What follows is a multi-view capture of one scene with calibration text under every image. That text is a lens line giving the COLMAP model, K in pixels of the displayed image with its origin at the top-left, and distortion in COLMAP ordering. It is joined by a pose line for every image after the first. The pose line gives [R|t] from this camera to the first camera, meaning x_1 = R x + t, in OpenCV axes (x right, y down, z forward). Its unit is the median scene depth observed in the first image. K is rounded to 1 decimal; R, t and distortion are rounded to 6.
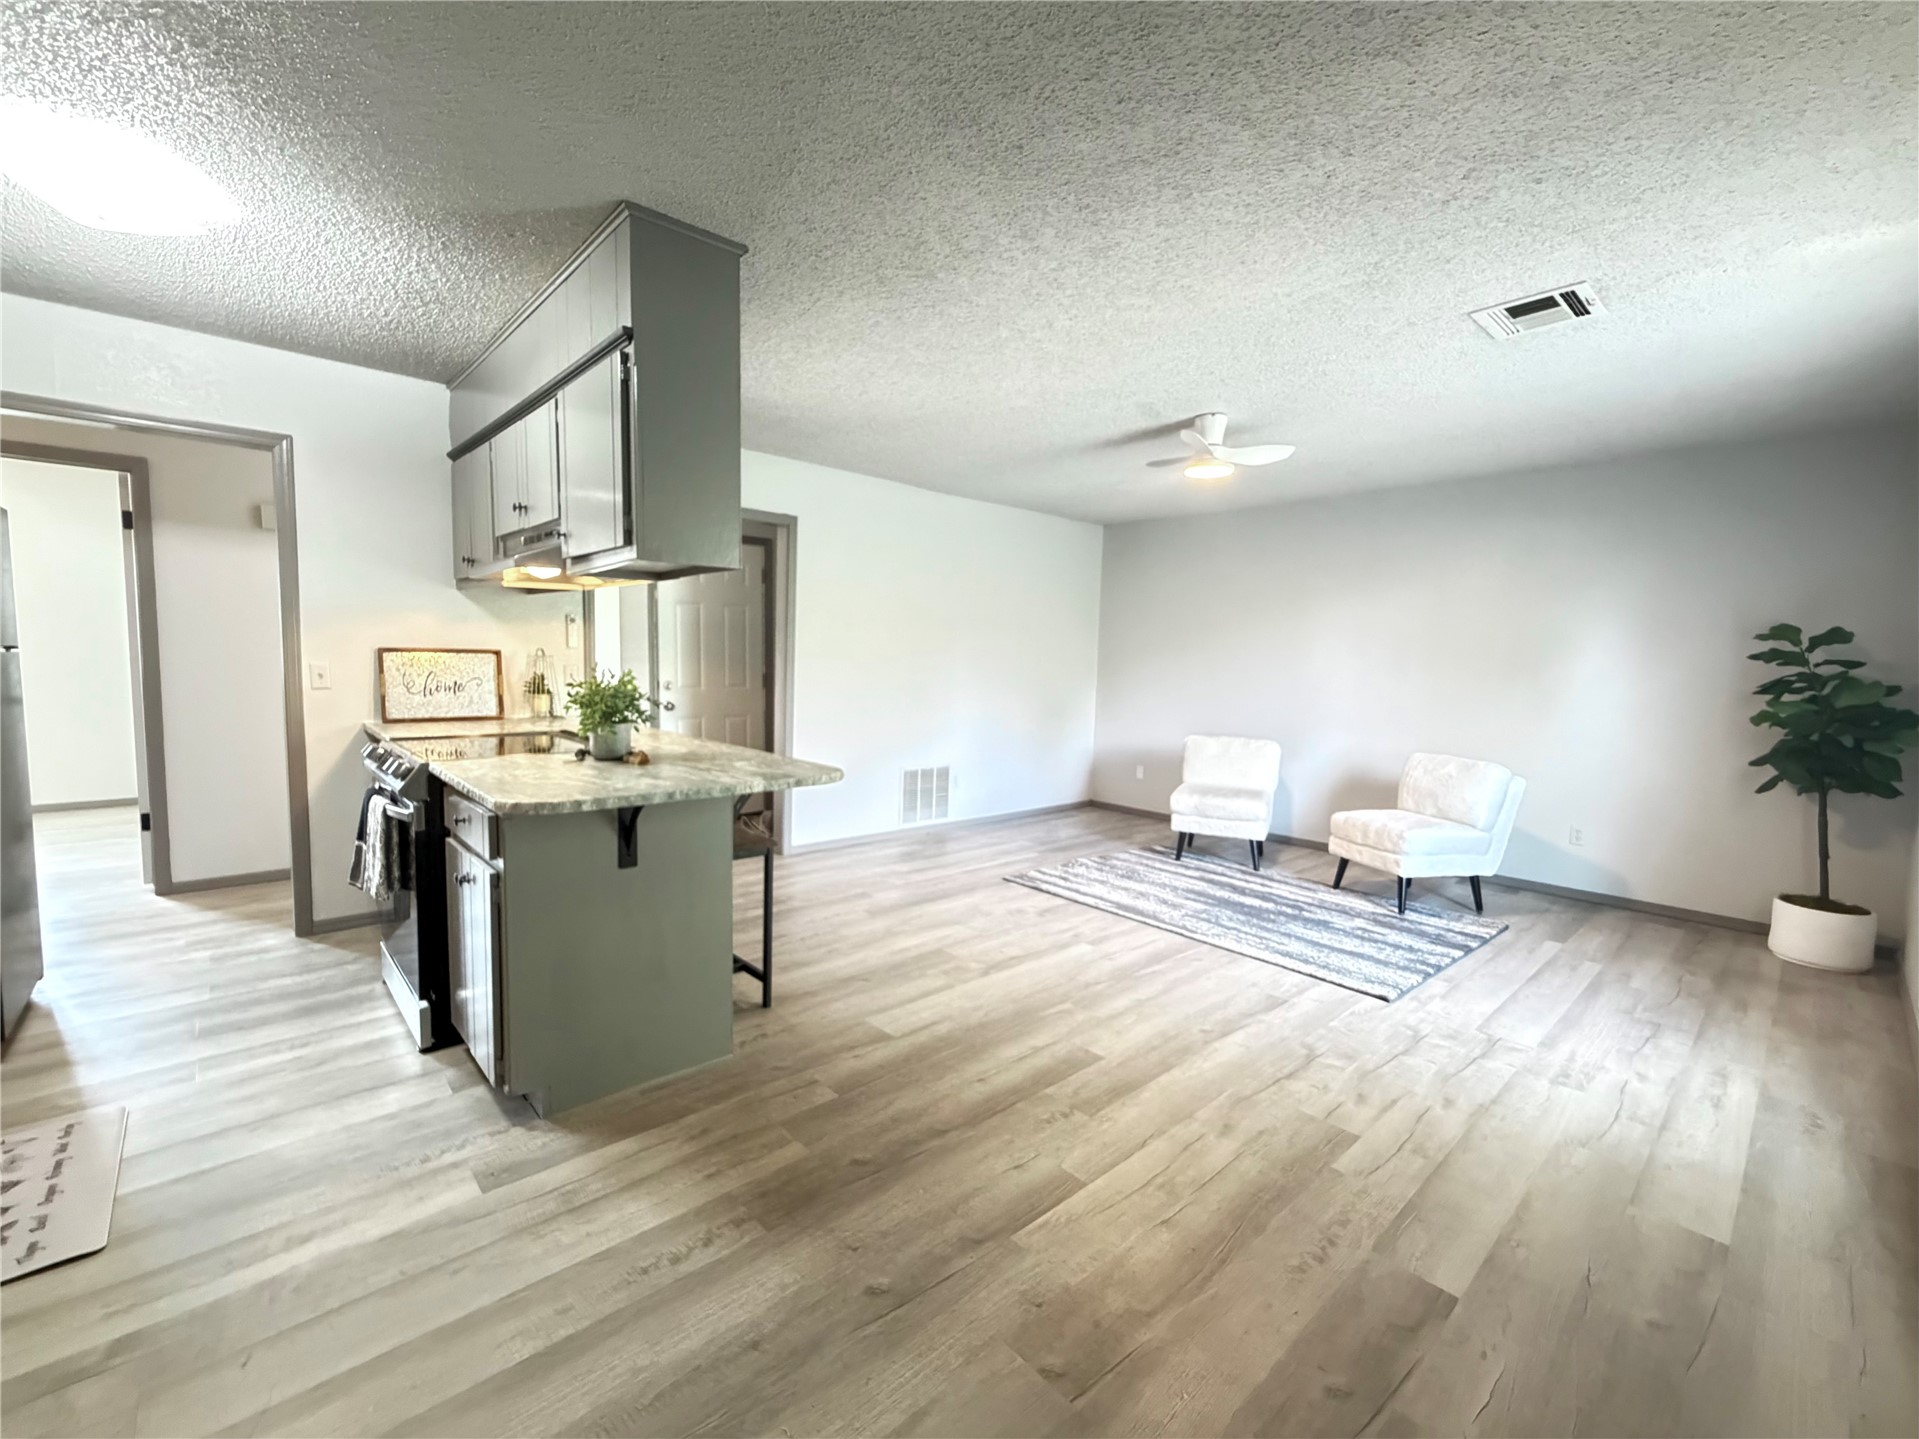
lens RADIAL K [[809.5, 0, 955.1], [0, 809.5, 720.4], [0, 0, 1]] dist [0.001089, -0.000189]
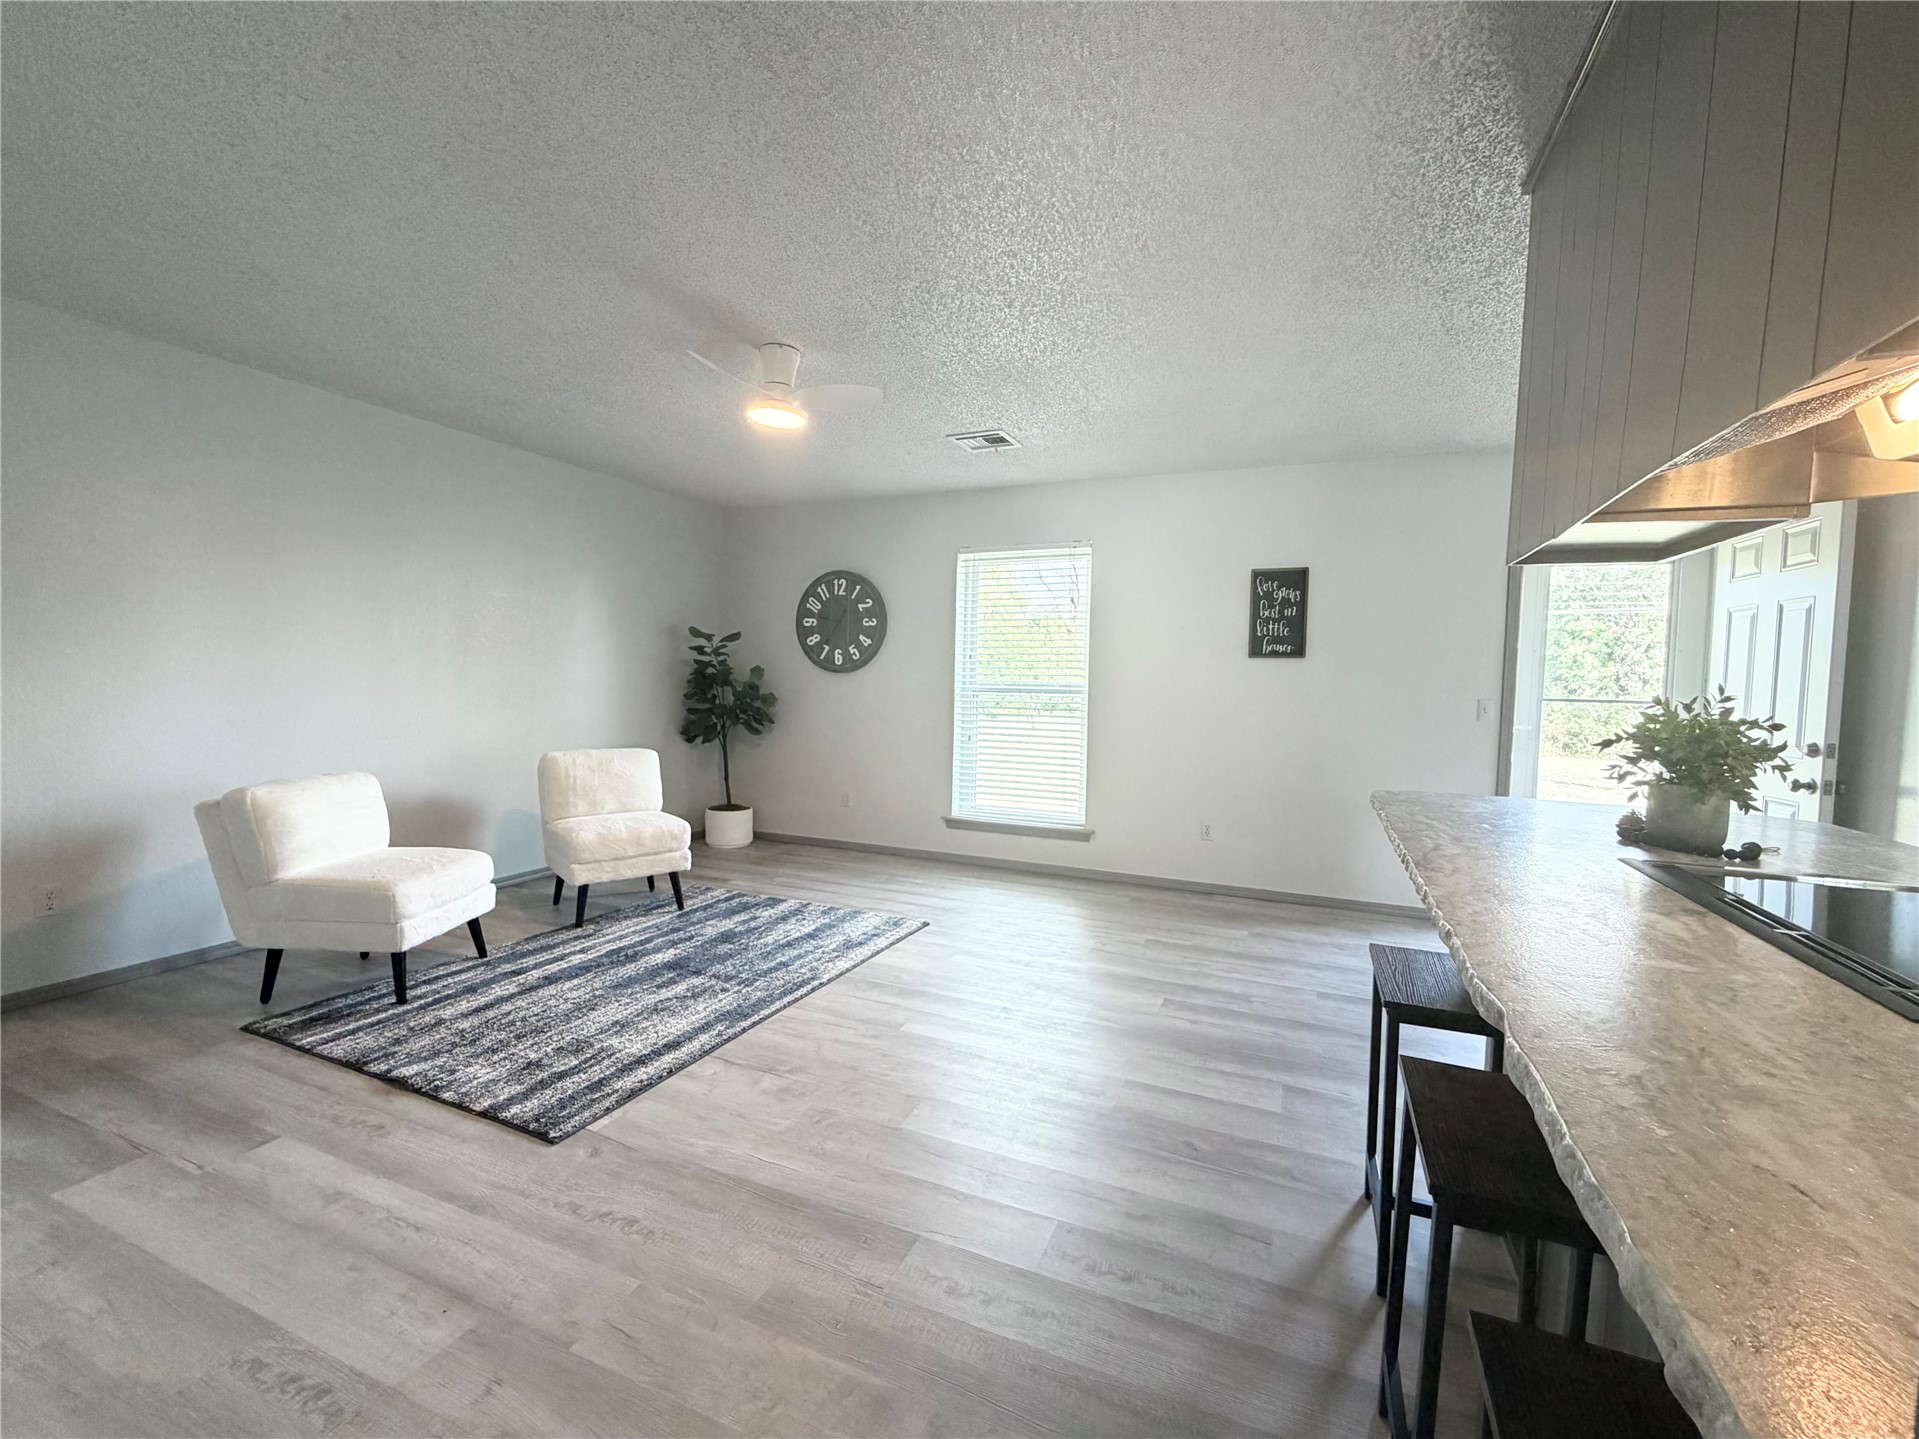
lens RADIAL K [[809.5, 0, 955.1], [0, 809.5, 720.4], [0, 0, 1]] dist [0.001089, -0.000189]
pose [[-0.406051, -0.081085, 0.910246, -0.536930], [0.037950, 0.993700, 0.105449, -0.092972], [-0.913062, 0.077362, -0.400416, 1.247664]]
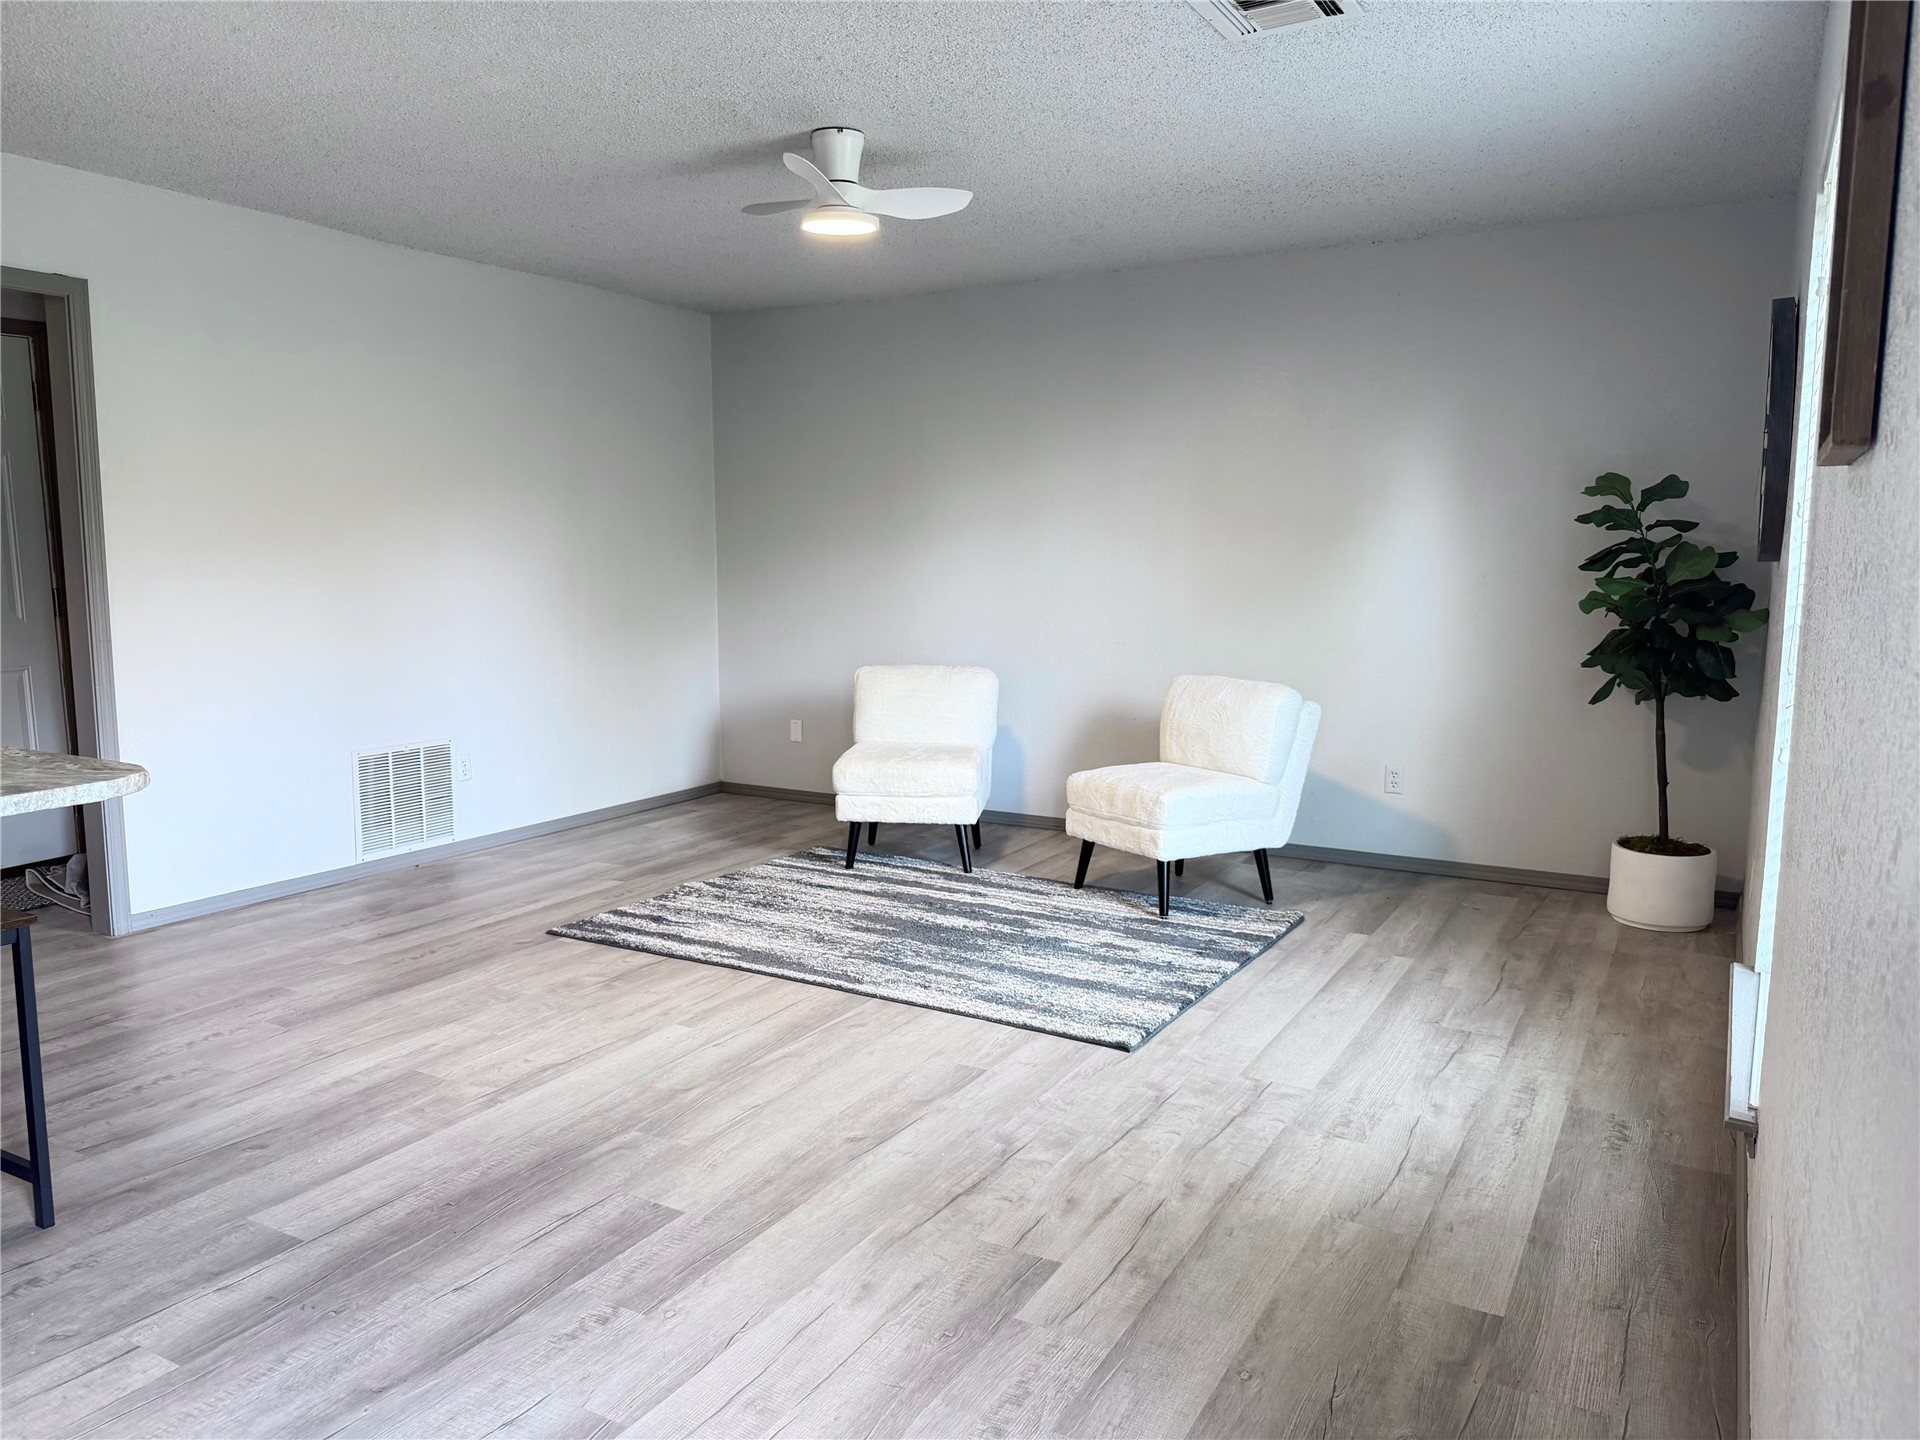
lens RADIAL K [[1346.6, 0, 954.9], [0, 1346.6, 719.5], [0, 0, 1]] dist [0.161191, -0.328218]
pose [[0.951058, -0.064846, 0.302133, 0.066462], [0.048618, 0.996957, 0.060932, -0.000603], [-0.305165, -0.043260, 0.951317, -0.011410]]
